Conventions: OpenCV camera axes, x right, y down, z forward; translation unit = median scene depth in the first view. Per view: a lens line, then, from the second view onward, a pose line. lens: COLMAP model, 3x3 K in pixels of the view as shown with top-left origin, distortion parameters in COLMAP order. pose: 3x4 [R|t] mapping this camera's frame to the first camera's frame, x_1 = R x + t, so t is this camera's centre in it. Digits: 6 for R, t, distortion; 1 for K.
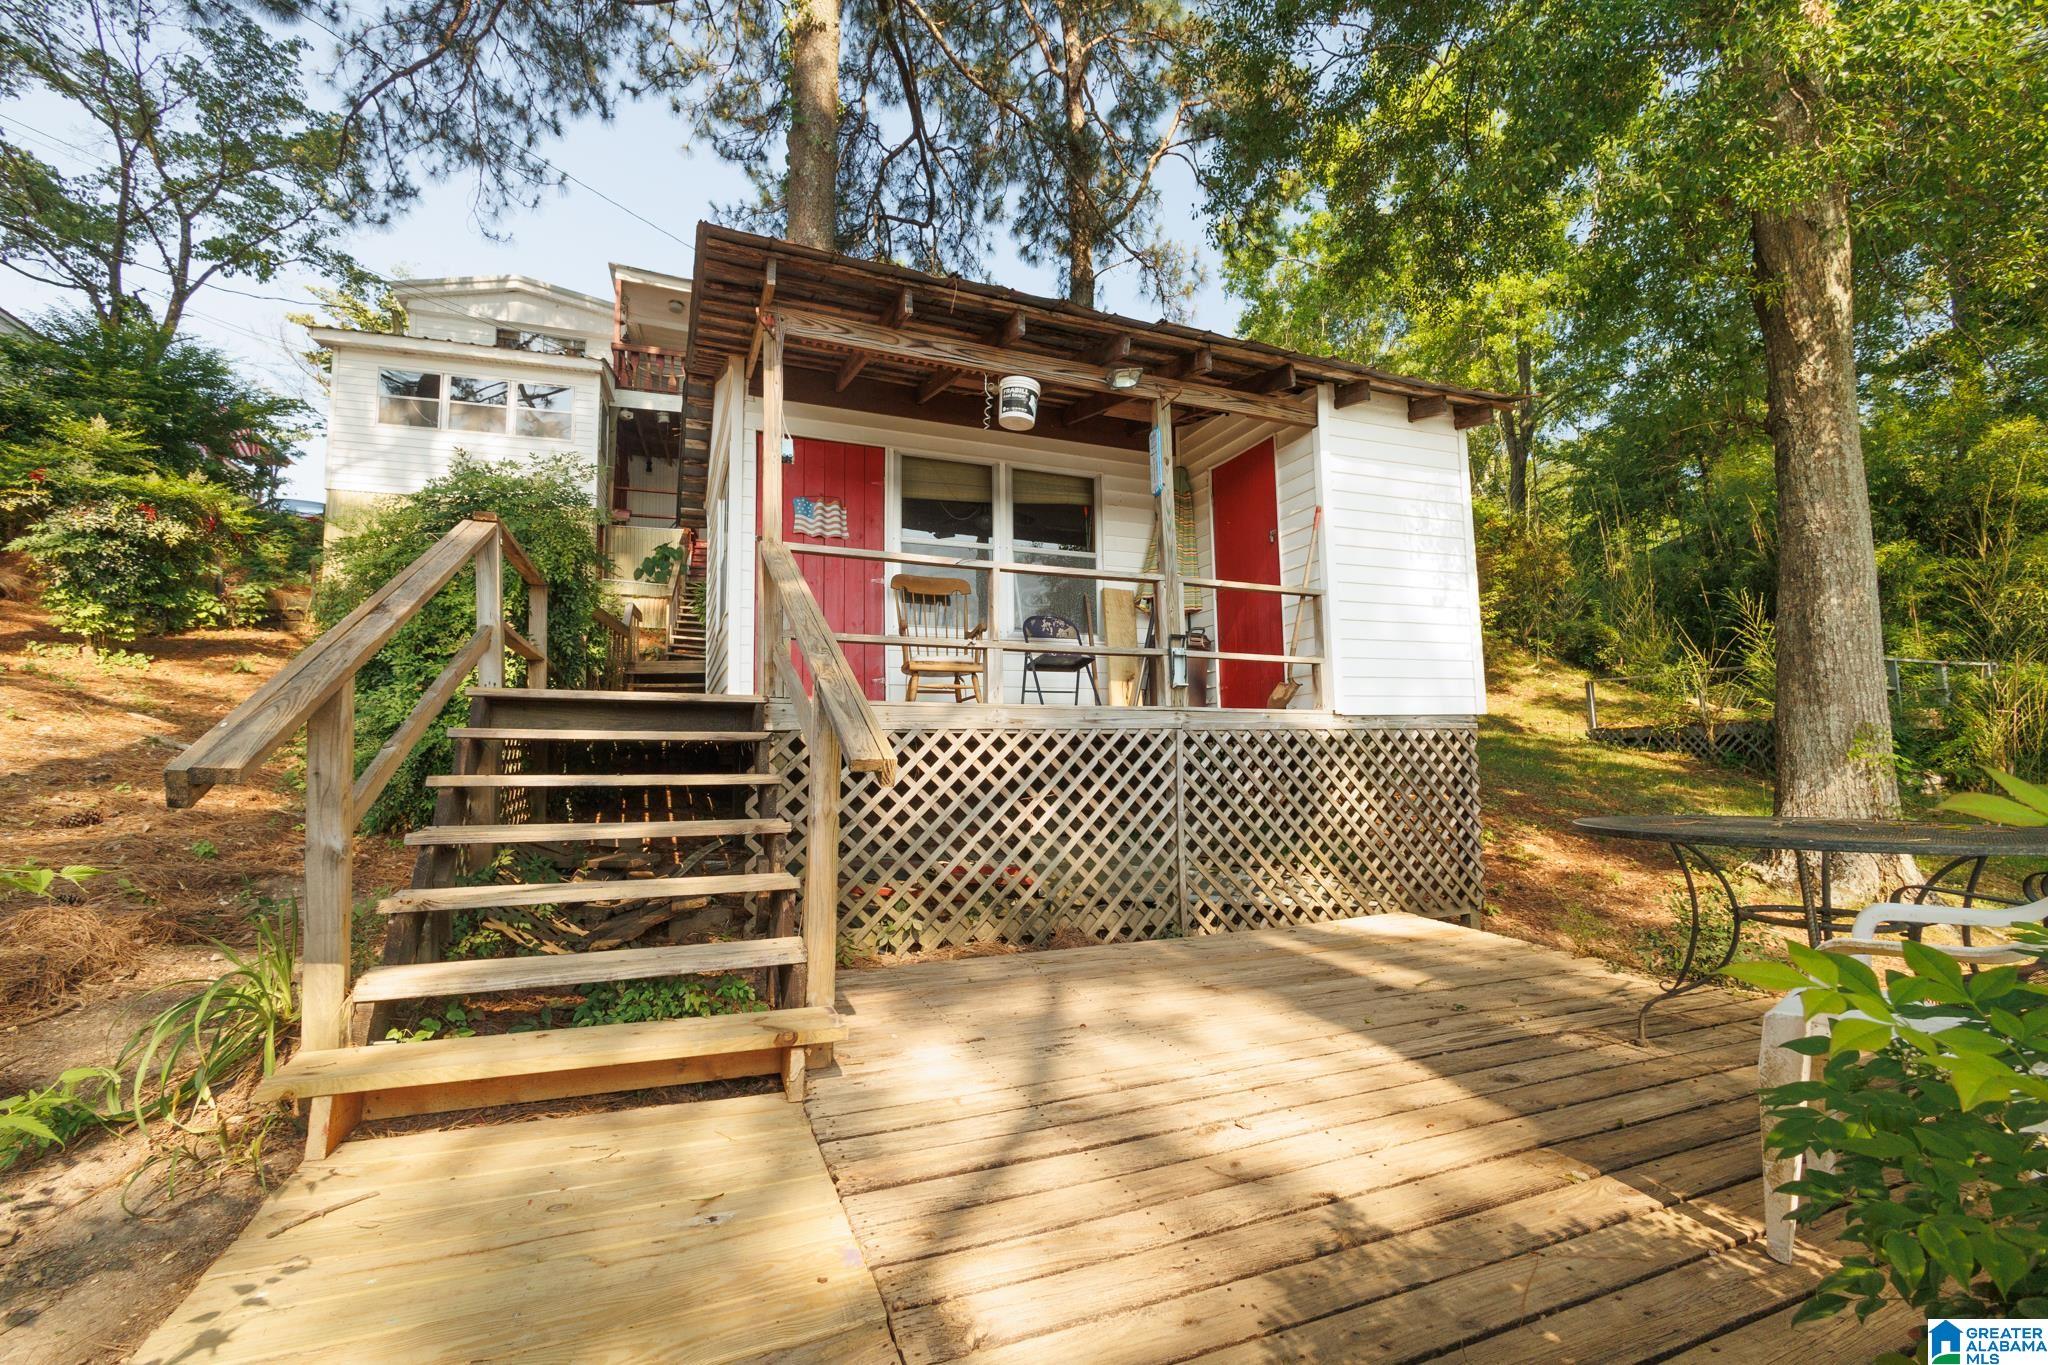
lens RADIAL K [[889.8, 0, 1028.9], [0, 889.8, 681.7], [0, 0, 1]] dist [-0.002774, 0.000062]
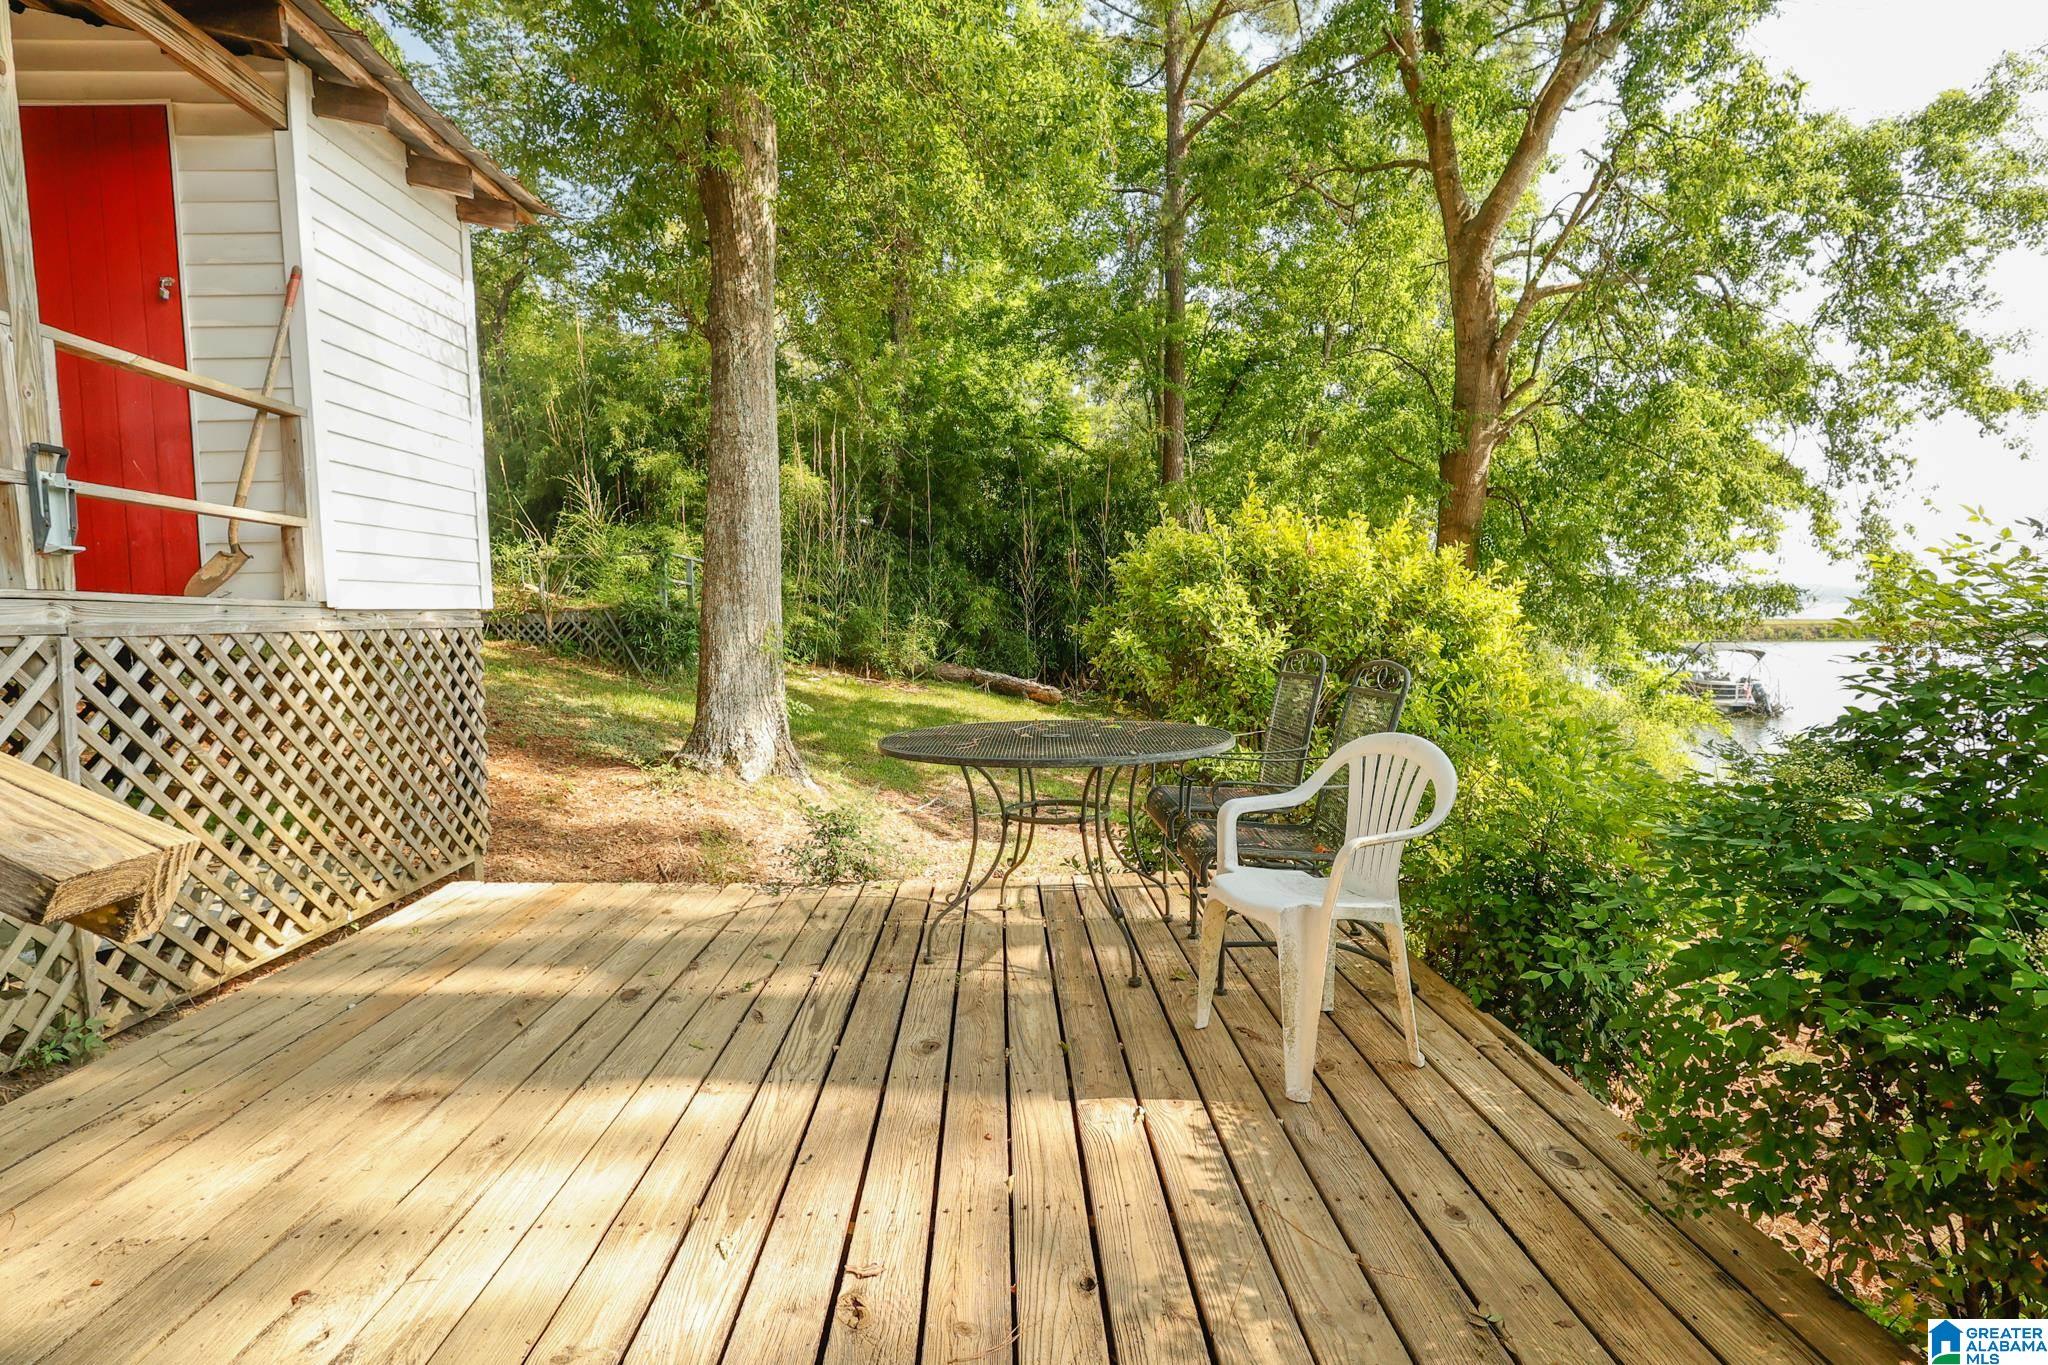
lens RADIAL K [[987.6, 0, 1015.0], [0, 987.6, 681.1], [0, 0, 1]] dist [0.007049, 0.000828]
pose [[0.372188, -0.052717, 0.926659, -0.137363], [-0.066599, 0.994295, 0.083314, -0.003566], [-0.925765, -0.092723, 0.366554, 0.258494]]
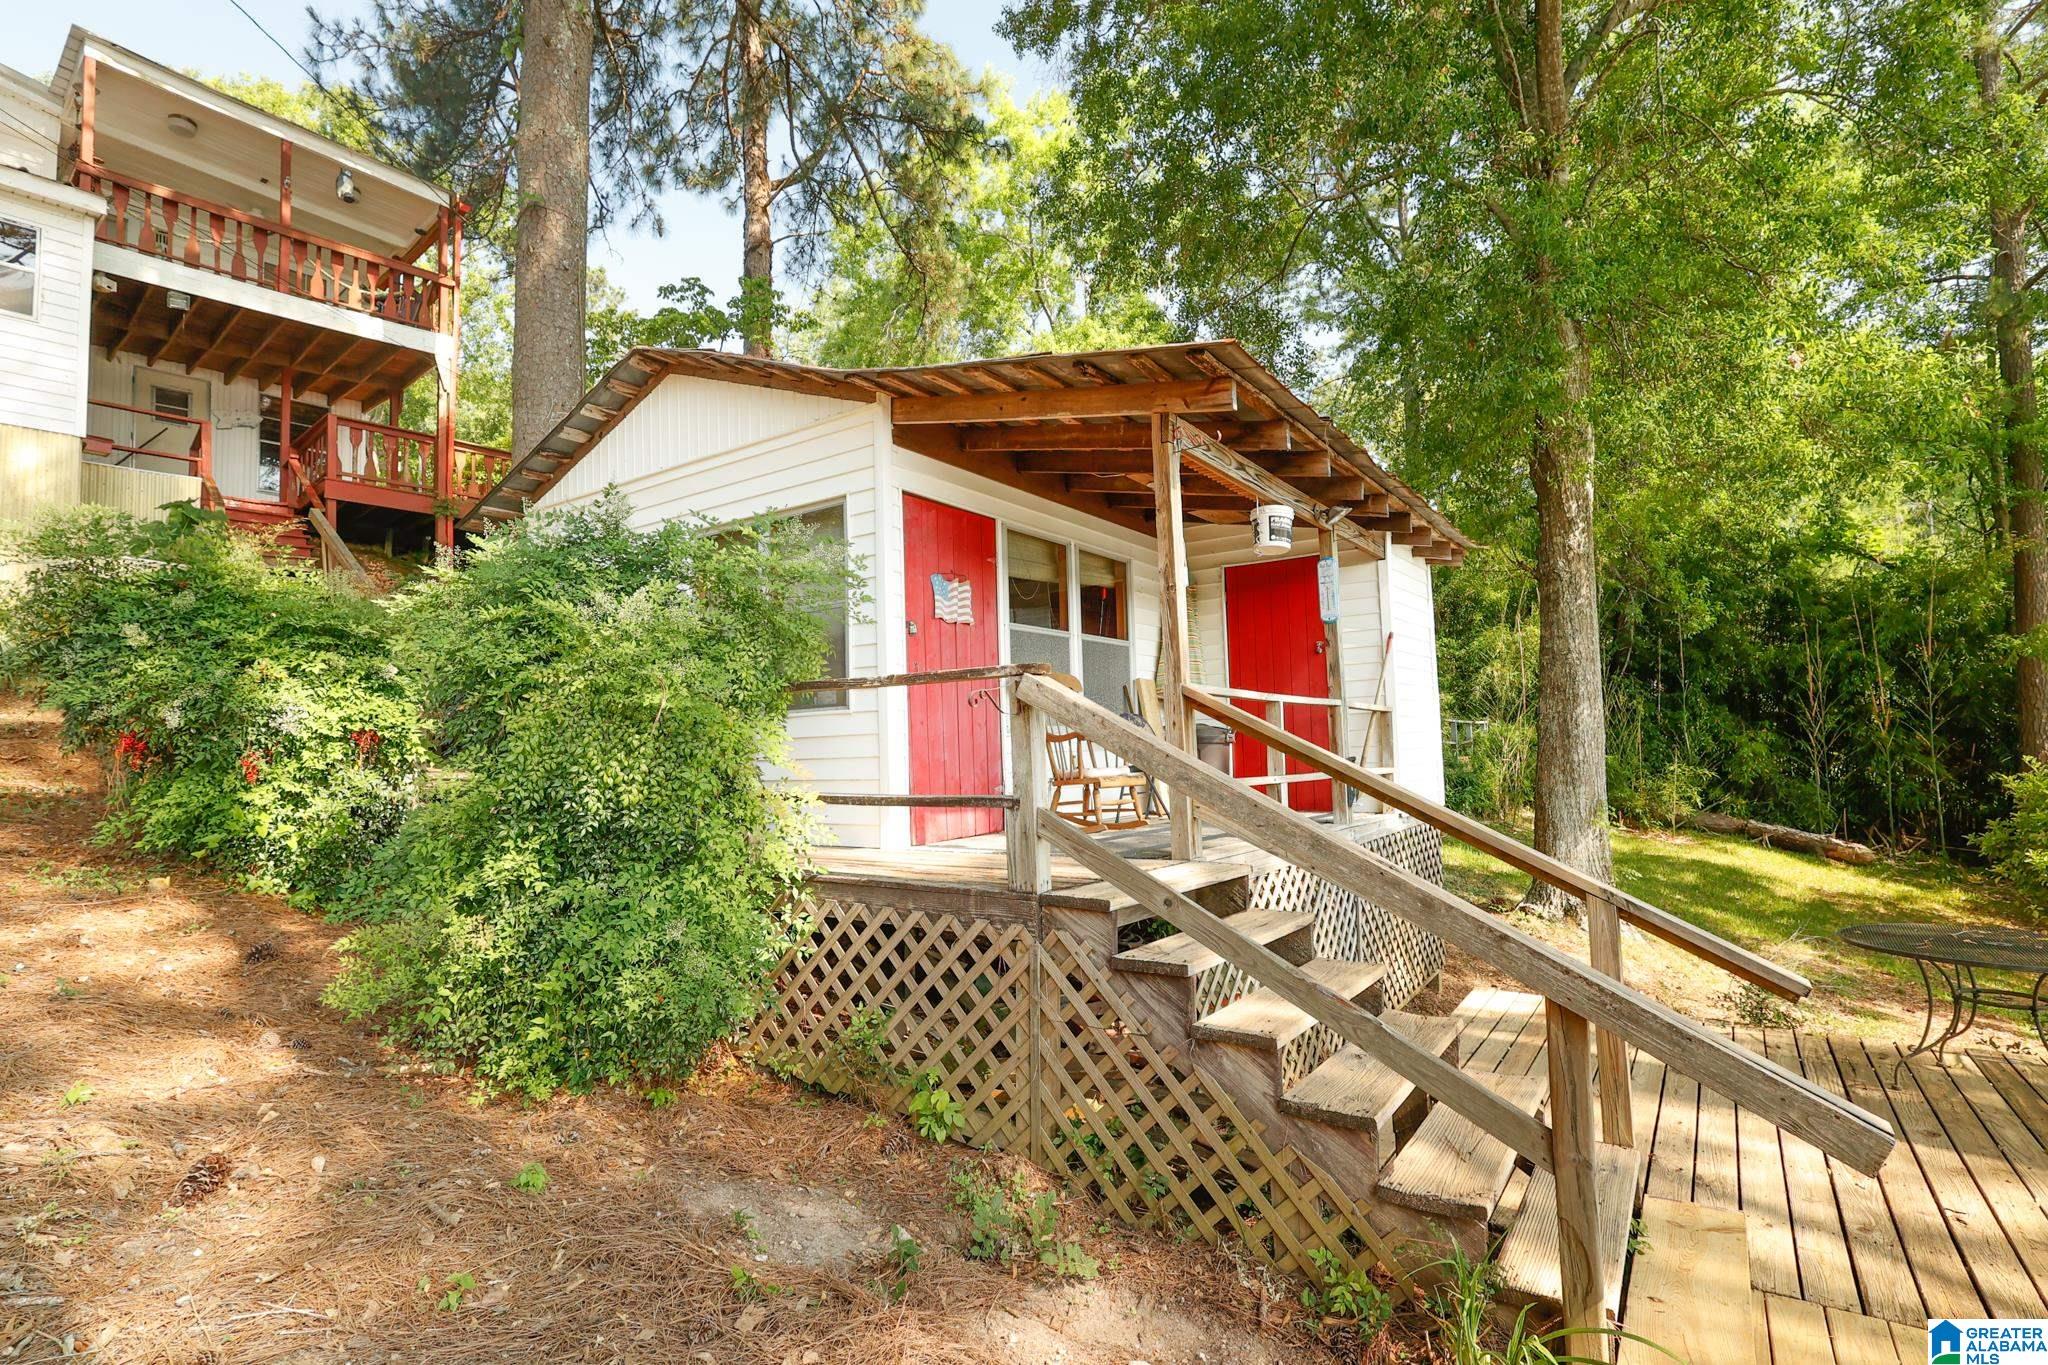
lens RADIAL K [[987.6, 0, 1015.0], [0, 987.6, 681.1], [0, 0, 1]] dist [0.007049, 0.000828]
pose [[0.851242, 0.031596, 0.523821, -0.732858], [-0.035949, 0.999352, -0.001860, -0.113779], [-0.523540, -0.017247, 0.851826, 0.170651]]
